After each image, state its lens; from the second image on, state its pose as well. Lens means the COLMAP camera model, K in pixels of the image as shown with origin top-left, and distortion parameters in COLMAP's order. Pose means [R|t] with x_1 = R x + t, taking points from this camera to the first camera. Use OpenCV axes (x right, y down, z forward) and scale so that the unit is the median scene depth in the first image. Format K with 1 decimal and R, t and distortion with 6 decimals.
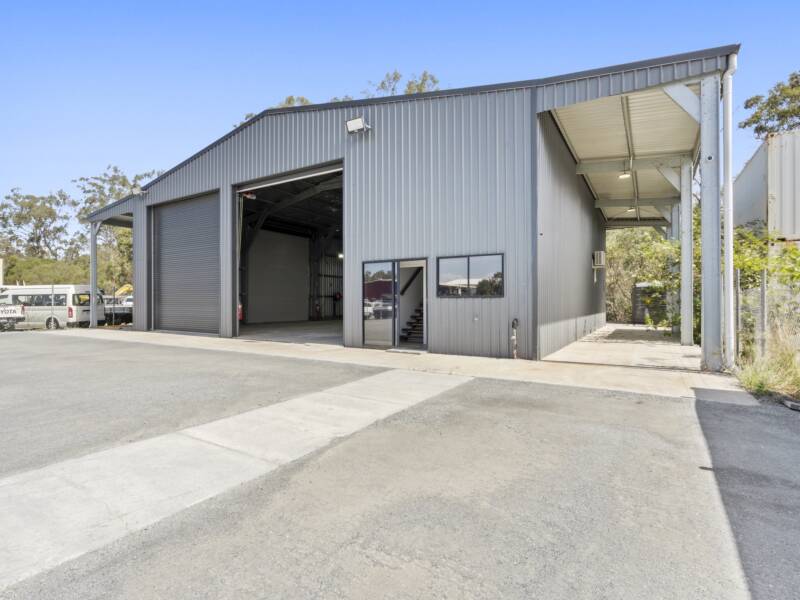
lens RADIAL K [[414.2, 0, 394.8], [0, 414.2, 300.4], [0, 0, 1]] dist [-0.002923, -0.001715]
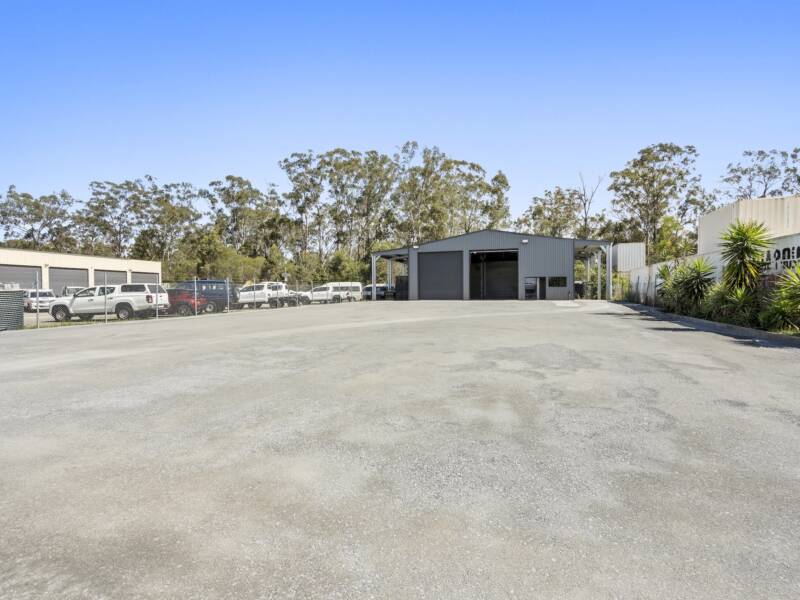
lens RADIAL K [[414.2, 0, 394.8], [0, 414.2, 300.4], [0, 0, 1]] dist [-0.002923, -0.001715]
pose [[0.973738, -0.009003, 0.227495, -2.619818], [0.005083, 0.999828, 0.017811, 0.055046], [-0.227616, -0.016187, 0.973616, -2.991681]]
